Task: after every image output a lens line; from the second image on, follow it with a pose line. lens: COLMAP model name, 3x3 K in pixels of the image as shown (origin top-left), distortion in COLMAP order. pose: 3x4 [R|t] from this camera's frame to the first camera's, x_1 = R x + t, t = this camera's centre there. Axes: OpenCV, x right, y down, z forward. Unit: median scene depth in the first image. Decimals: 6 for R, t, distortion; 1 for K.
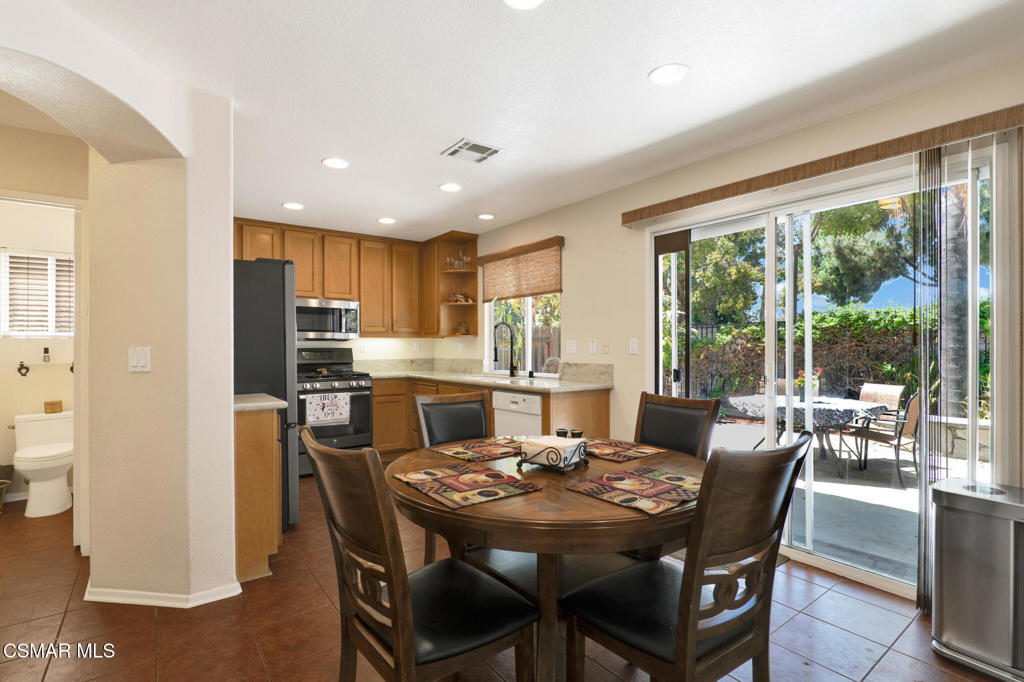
lens RADIAL K [[482.5, 0, 510.2], [0, 482.5, 351.9], [0, 0, 1]] dist [-0.014480, 0.000677]
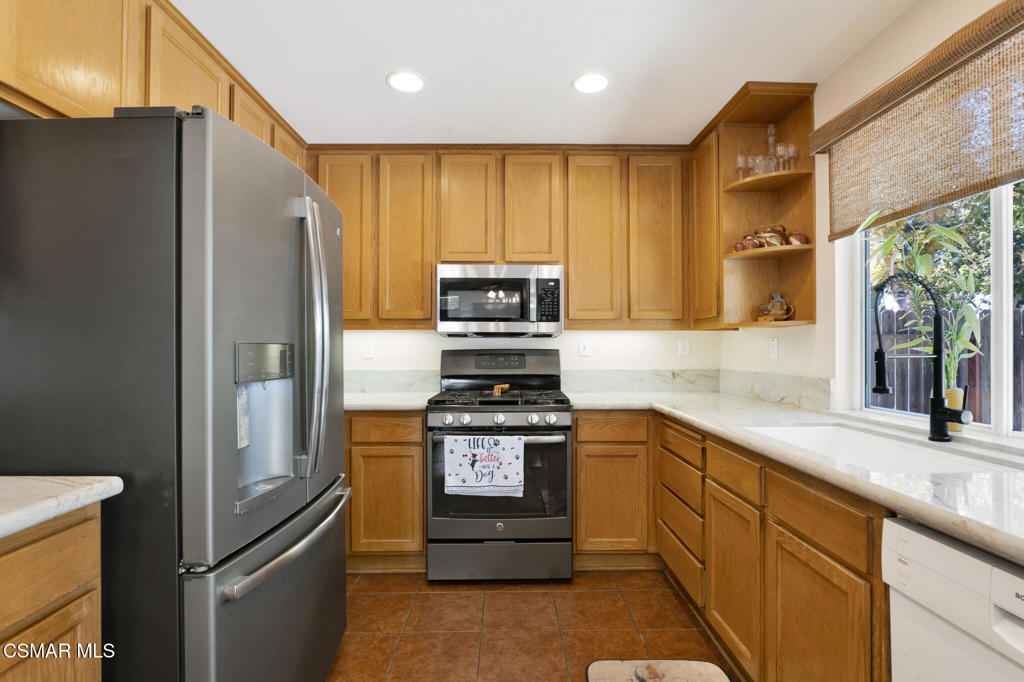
lens RADIAL K [[491.4, 0, 512.0], [0, 491.4, 341.0], [0, 0, 1]] dist [-0.015157, -0.000005]
pose [[0.810947, -0.005891, -0.585091, -0.033687], [-0.007562, 0.999760, -0.020546, -0.005567], [0.585071, 0.021086, 0.810708, 0.511864]]
